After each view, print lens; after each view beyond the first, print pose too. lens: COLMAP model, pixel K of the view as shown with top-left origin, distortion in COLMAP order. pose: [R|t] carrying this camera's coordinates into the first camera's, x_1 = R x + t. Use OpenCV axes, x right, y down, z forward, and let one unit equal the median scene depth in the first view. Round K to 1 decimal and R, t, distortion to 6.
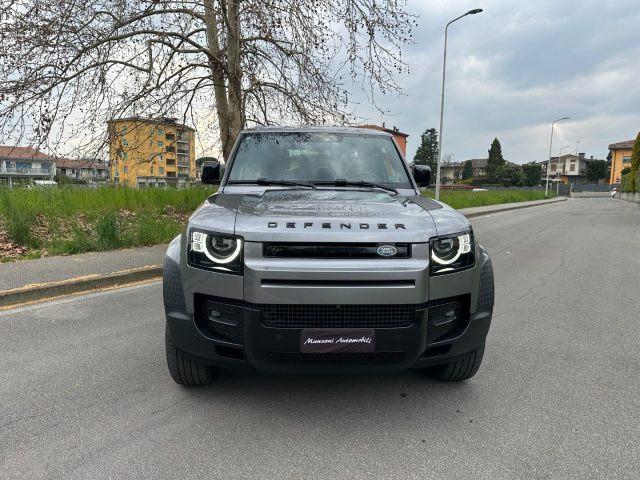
lens RADIAL K [[485.9, 0, 320.0], [0, 485.9, 240.0], [0, 0, 1]] dist [0.041871, -0.003429]
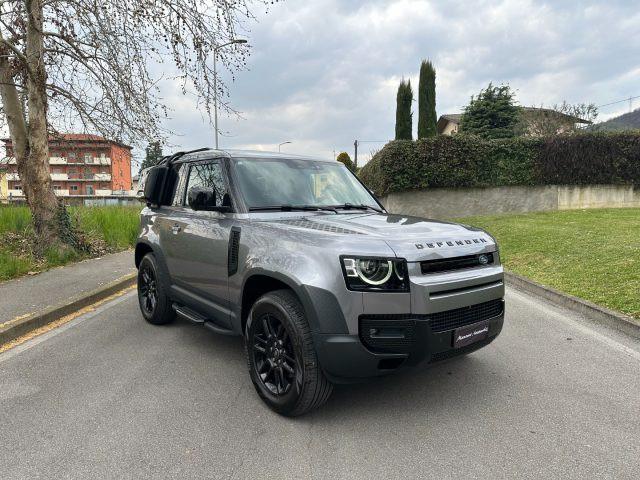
lens RADIAL K [[491.3, 0, 320.0], [0, 491.3, 240.0], [0, 0, 1]] dist [0.049980, -0.082483]
pose [[0.808565, -0.061388, 0.585195, -0.943149], [0.077184, 0.997015, -0.002057, -0.059969], [-0.583322, 0.046831, 0.810890, 0.162720]]
